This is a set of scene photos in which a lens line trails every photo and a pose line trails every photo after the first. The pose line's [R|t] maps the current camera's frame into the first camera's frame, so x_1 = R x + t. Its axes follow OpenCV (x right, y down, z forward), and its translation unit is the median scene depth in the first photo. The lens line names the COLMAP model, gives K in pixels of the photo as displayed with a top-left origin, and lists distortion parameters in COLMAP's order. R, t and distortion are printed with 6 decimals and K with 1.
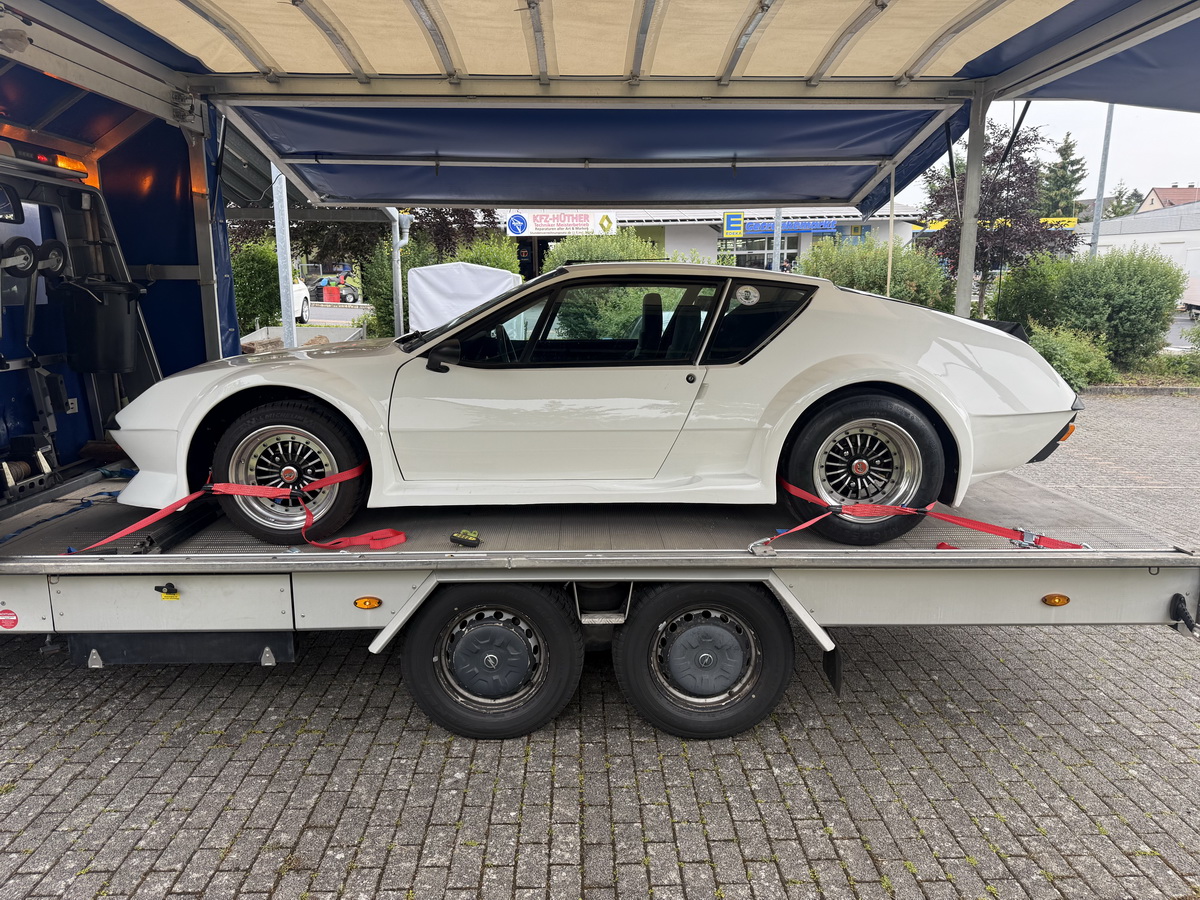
lens RADIAL K [[808.6, 0, 600.0], [0, 808.6, 450.0], [0, 0, 1]] dist [0.097124, -0.130472]
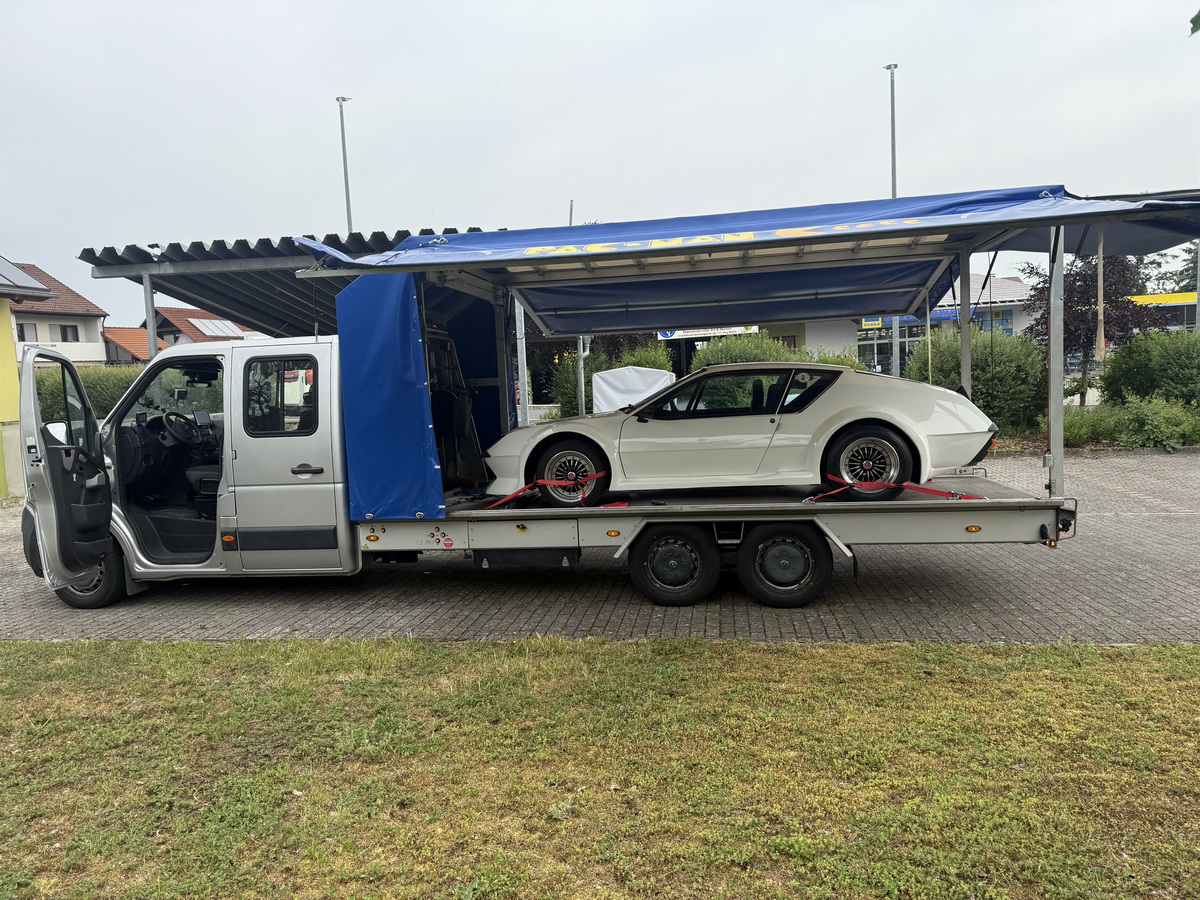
lens RADIAL K [[808.6, 0, 600.0], [0, 808.6, 450.0], [0, 0, 1]] dist [0.097124, -0.130472]
pose [[0.982848, -0.031408, -0.181724, 0.056933], [0.009901, 0.992957, -0.118064, 0.203995], [0.184153, 0.114240, 0.976236, -0.953257]]
